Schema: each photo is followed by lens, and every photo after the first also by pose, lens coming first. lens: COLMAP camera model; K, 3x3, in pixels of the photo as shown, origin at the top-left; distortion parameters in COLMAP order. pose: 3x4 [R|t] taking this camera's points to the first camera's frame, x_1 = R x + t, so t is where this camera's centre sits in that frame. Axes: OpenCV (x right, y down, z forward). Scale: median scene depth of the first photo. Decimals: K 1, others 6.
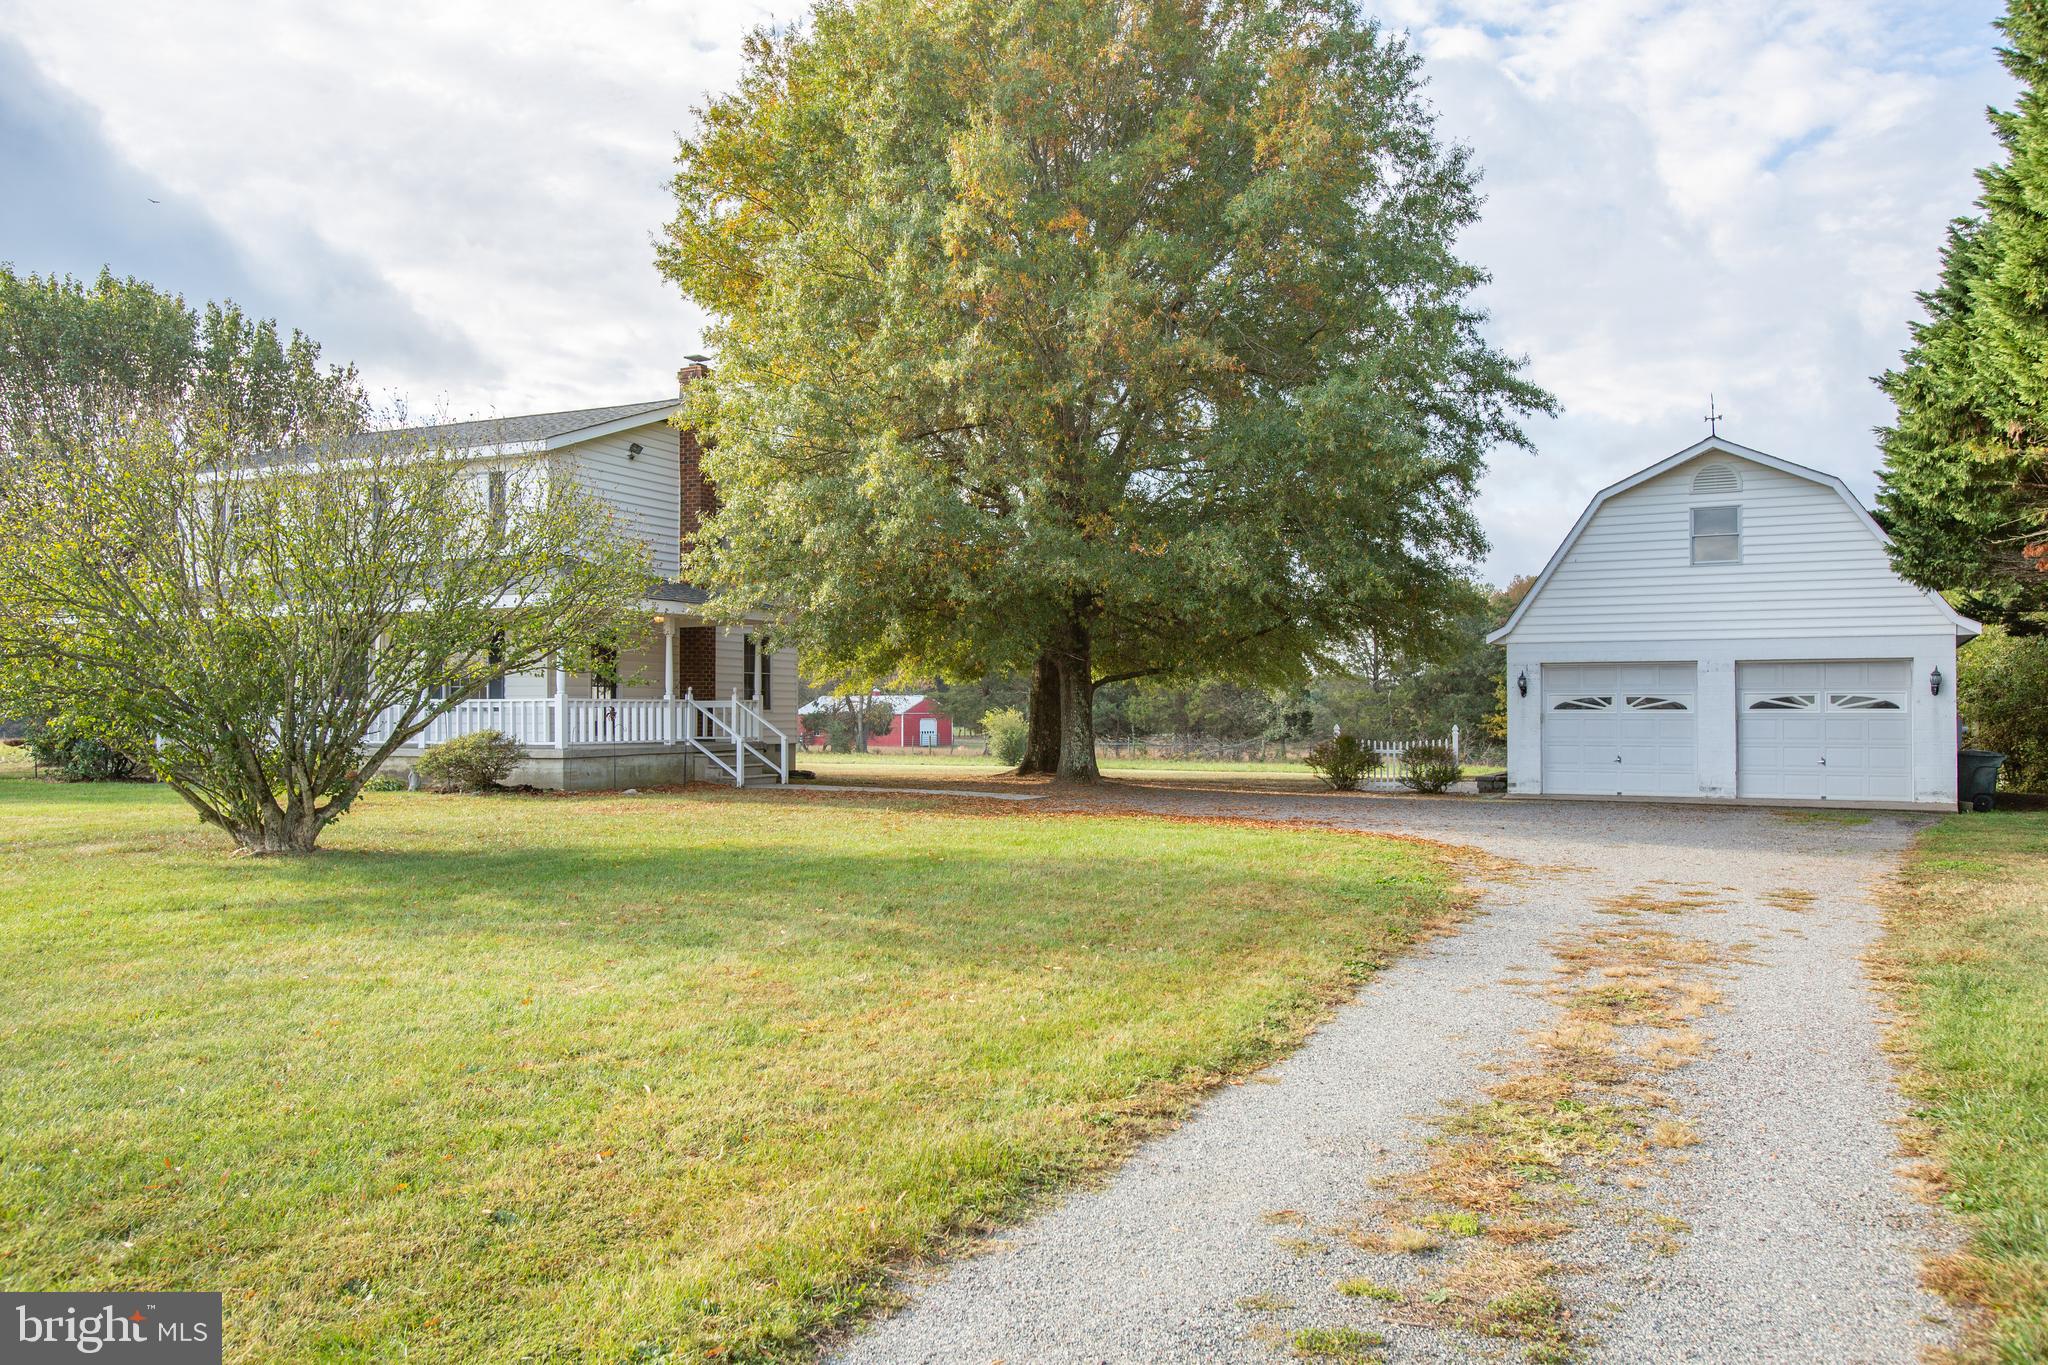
lens RADIAL K [[1563.6, 0, 1019.4], [0, 1563.6, 677.9], [0, 0, 1]] dist [0.015557, -0.001123]
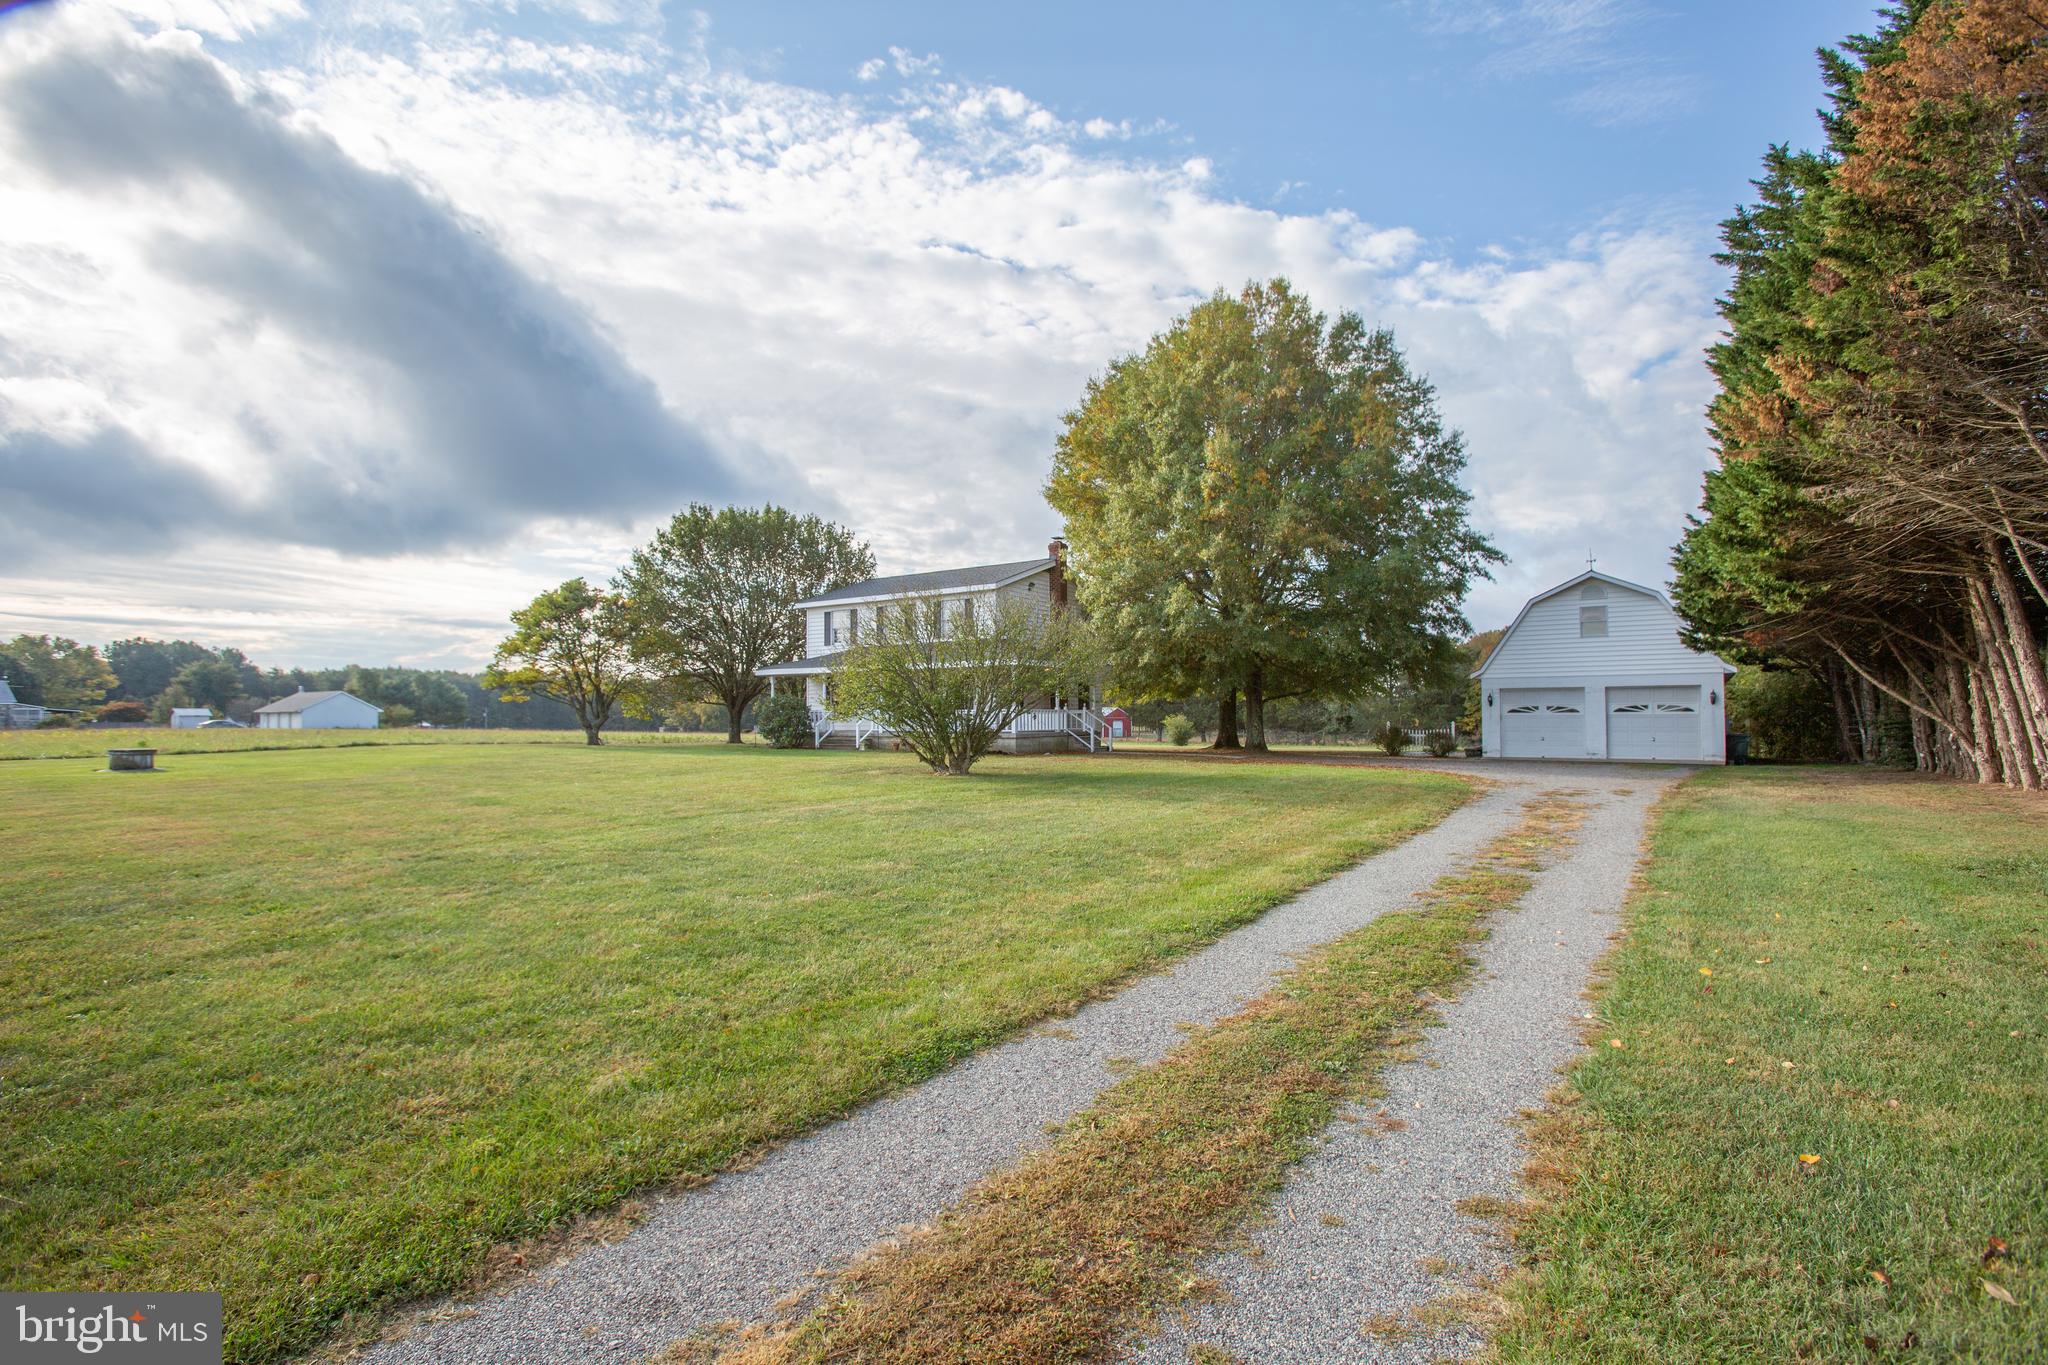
lens RADIAL K [[986.7, 0, 1030.3], [0, 986.7, 689.6], [0, 0, 1]] dist [-0.022356, 0.013006]
pose [[0.993233, -0.006106, -0.115982, -0.107321], [0.005388, 0.999964, -0.006510, -0.004207], [0.116017, 0.005841, 0.993230, -0.283334]]
